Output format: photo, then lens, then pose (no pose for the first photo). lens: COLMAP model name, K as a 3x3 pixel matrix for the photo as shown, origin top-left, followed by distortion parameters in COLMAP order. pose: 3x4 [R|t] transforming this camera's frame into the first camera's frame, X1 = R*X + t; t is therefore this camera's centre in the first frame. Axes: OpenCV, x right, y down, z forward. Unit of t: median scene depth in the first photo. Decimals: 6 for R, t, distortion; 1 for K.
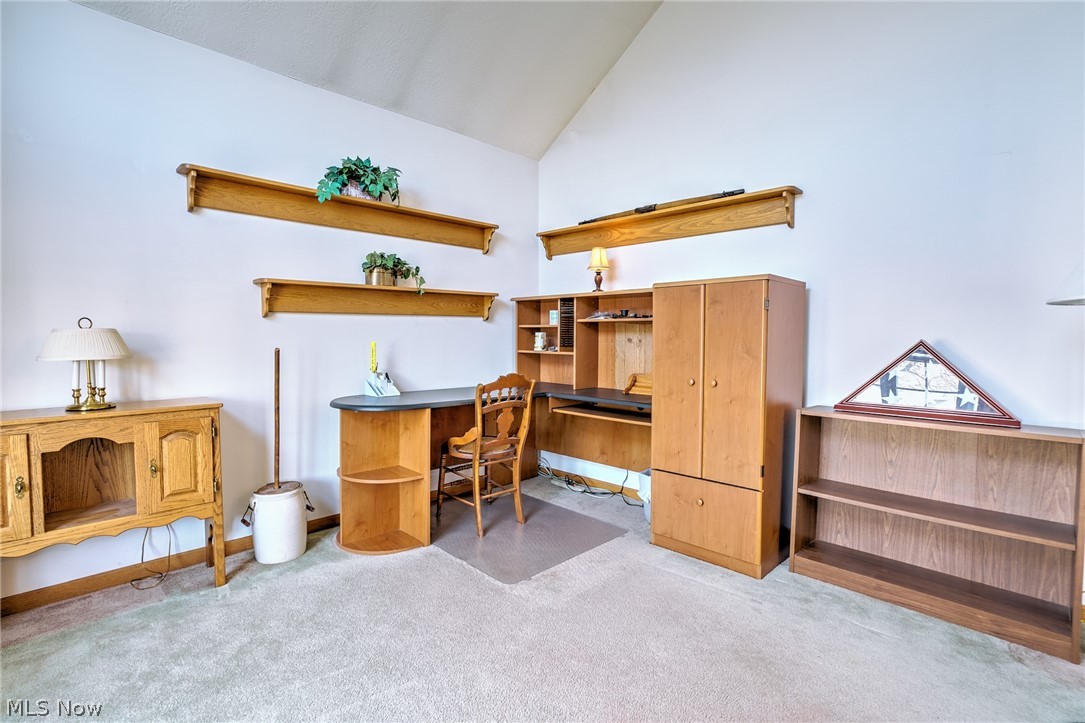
lens RADIAL K [[507.2, 0, 541.5], [0, 507.2, 360.7], [0, 0, 1]] dist [-0.032506, 0.020603]
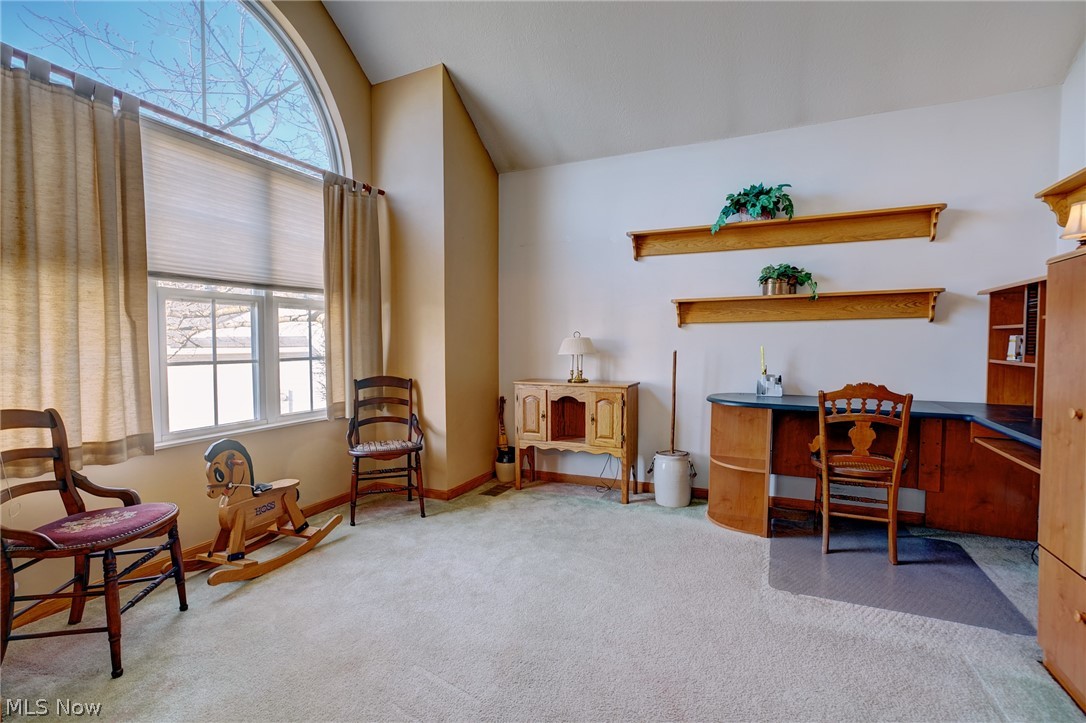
lens RADIAL K [[507.7, 0, 542.0], [0, 507.7, 360.7], [0, 0, 1]] dist [-0.032506, 0.020603]
pose [[0.350119, 0.031988, -0.936159, 0.595457], [-0.042276, 0.998938, 0.018322, -0.006333], [0.935751, 0.033162, 0.351099, 0.172151]]
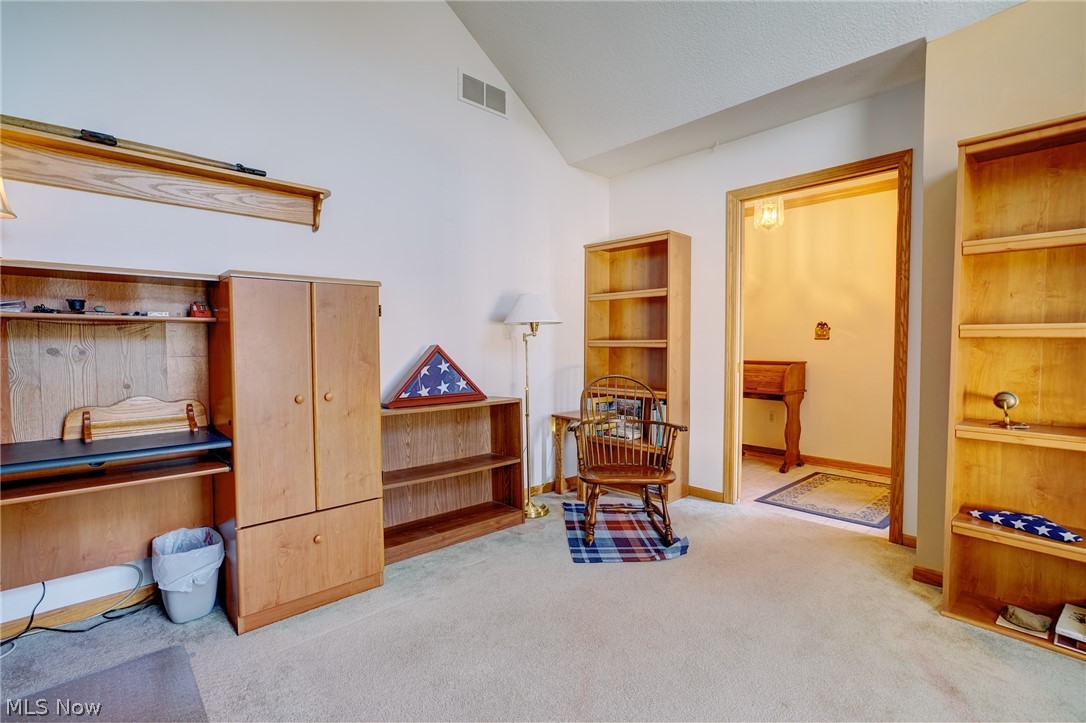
lens RADIAL K [[507.7, 0, 542.0], [0, 507.7, 360.7], [0, 0, 1]] dist [-0.032506, 0.020603]
pose [[0.035991, -0.038466, 0.998612, -0.478000], [0.052235, 0.997965, 0.036558, -0.028332], [-0.997986, 0.050846, 0.037927, 0.547114]]
